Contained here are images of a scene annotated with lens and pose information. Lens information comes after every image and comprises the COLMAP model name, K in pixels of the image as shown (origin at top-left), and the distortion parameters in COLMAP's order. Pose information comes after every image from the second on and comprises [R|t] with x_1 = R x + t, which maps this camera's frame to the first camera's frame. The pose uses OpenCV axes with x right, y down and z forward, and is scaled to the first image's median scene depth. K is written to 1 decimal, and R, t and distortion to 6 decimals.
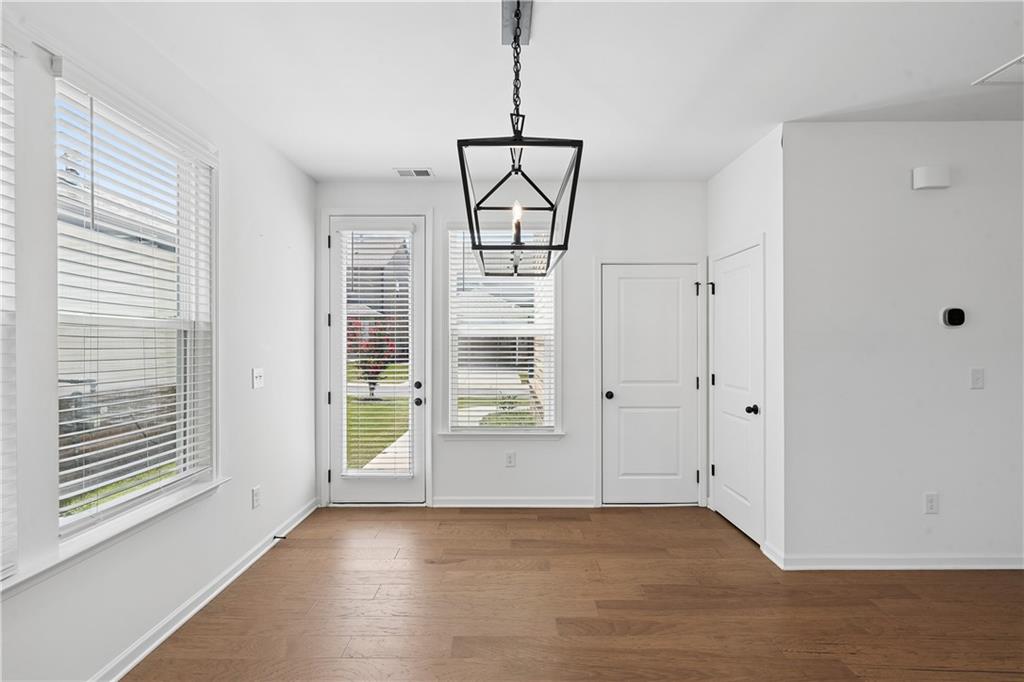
lens RADIAL K [[482.8, 0, 511.3], [0, 482.8, 339.3], [0, 0, 1]] dist [-0.009738, 0.000174]
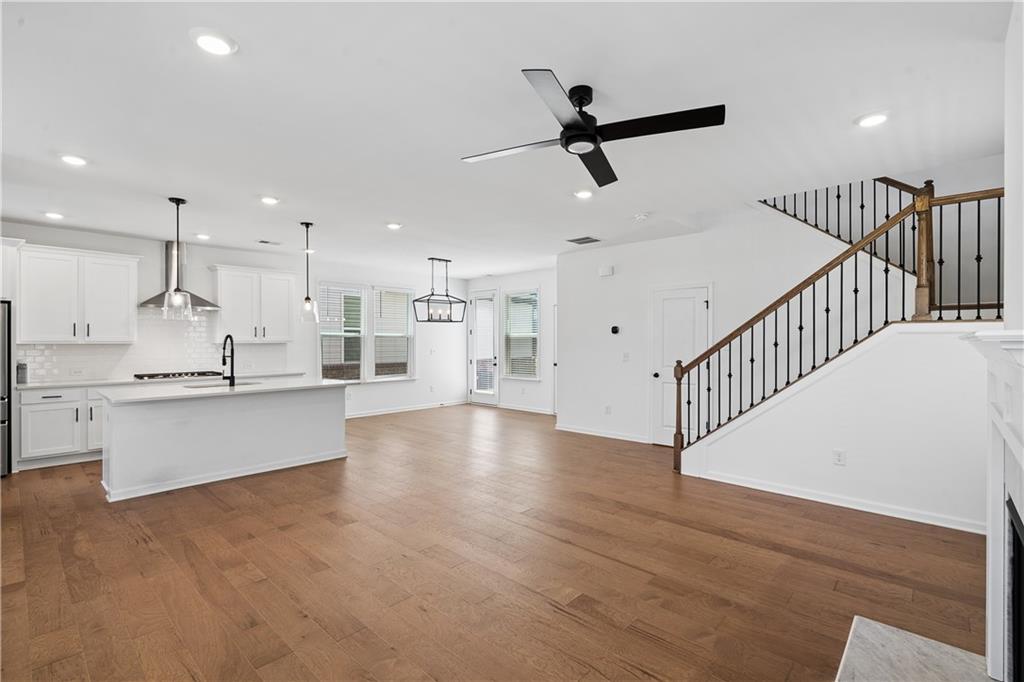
lens RADIAL K [[482.8, 0, 513.5], [0, 482.8, 341.7], [0, 0, 1]] dist [-0.009738, 0.000174]
pose [[0.732360, 0.002387, -0.680913, 1.581216], [0.002077, 0.999981, 0.005740, -0.003533], [0.680914, -0.005618, 0.732342, -0.767283]]
